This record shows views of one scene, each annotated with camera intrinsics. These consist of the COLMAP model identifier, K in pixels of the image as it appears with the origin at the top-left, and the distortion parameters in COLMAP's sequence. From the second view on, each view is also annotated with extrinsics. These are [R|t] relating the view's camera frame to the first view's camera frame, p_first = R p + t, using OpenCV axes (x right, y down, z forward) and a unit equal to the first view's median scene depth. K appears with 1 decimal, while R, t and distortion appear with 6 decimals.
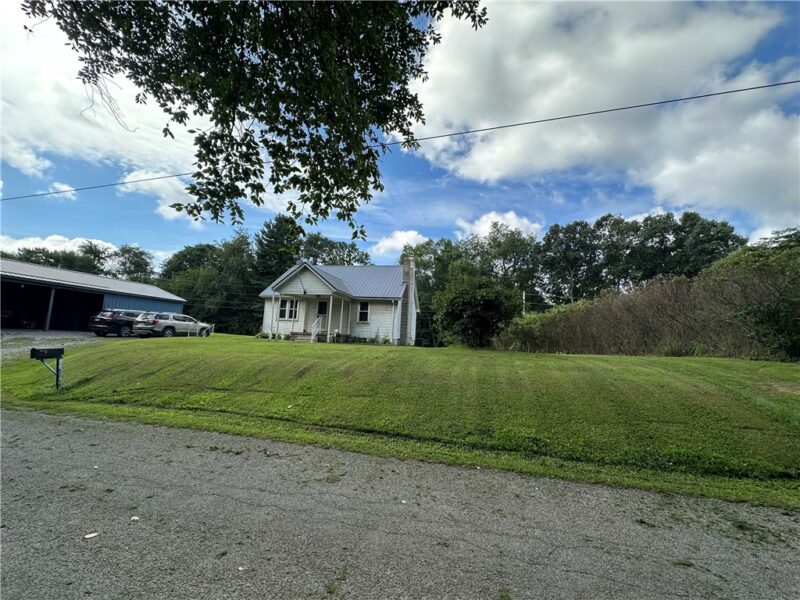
lens RADIAL K [[319.5, 0, 402.0], [0, 319.5, 299.1], [0, 0, 1]] dist [-0.002797, 0.000167]
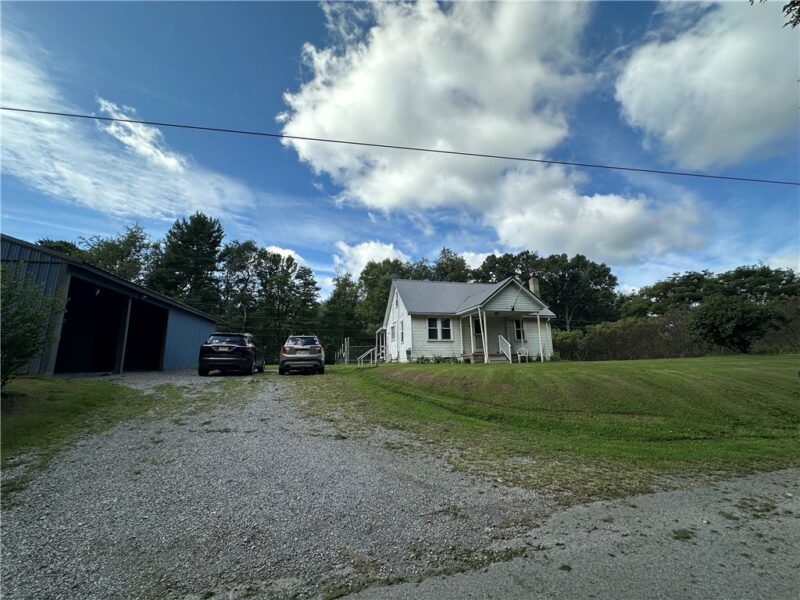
lens RADIAL K [[319.5, 0, 400.4], [0, 319.5, 297.9], [0, 0, 1]] dist [-0.002797, 0.000167]
pose [[0.905213, 0.028091, 0.424028, -0.184886], [0.001356, 0.997617, -0.068984, 0.001824], [-0.424956, 0.063020, 0.903018, 0.055686]]
